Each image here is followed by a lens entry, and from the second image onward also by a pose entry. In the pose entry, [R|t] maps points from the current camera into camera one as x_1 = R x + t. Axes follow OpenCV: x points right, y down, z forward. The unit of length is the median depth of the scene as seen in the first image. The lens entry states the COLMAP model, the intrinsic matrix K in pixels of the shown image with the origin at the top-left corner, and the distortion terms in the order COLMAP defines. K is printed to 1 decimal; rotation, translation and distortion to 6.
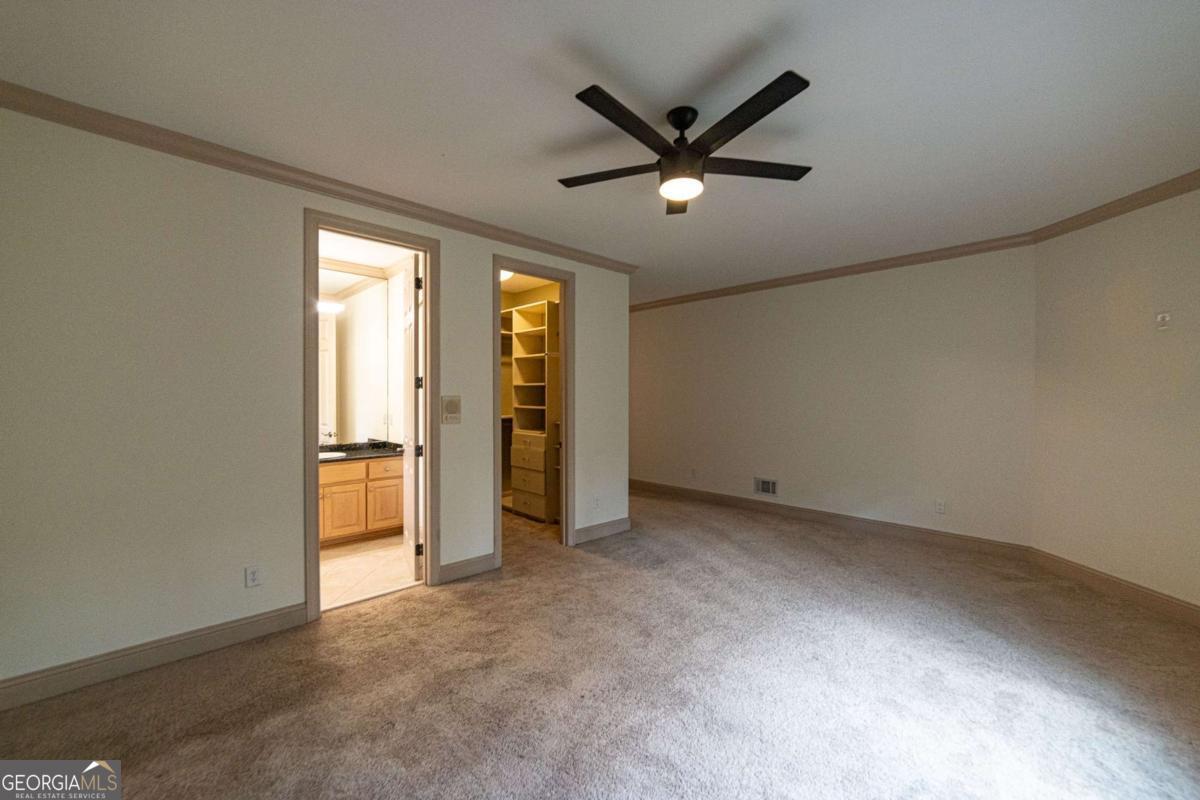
lens RADIAL K [[469.5, 0, 600.0], [0, 469.5, 400.0], [0, 0, 1]] dist [-0.020349, 0.006720]
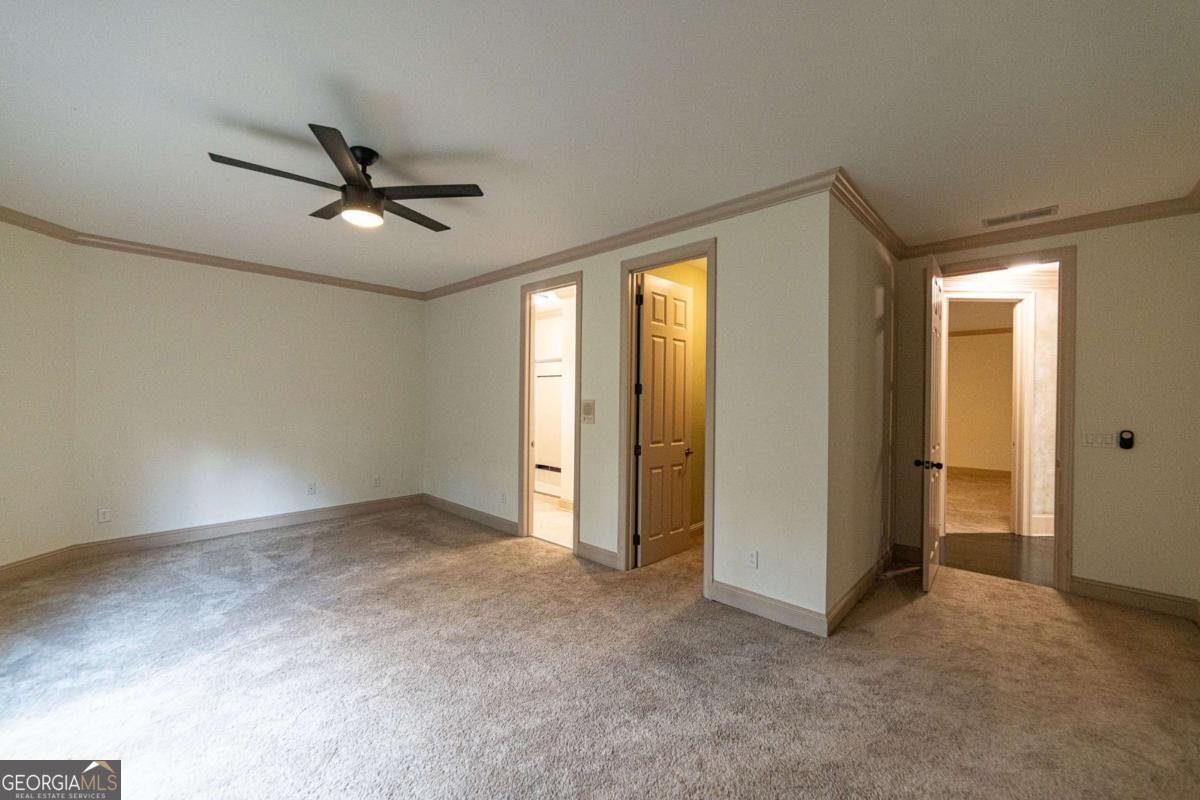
lens RADIAL K [[469.5, 0, 600.0], [0, 469.5, 400.0], [0, 0, 1]] dist [-0.020349, 0.006720]
pose [[0.056542, 0.004616, -0.998390, 0.889348], [-0.018900, 0.999815, 0.003552, -0.013090], [0.998221, 0.018669, 0.056619, 1.004808]]
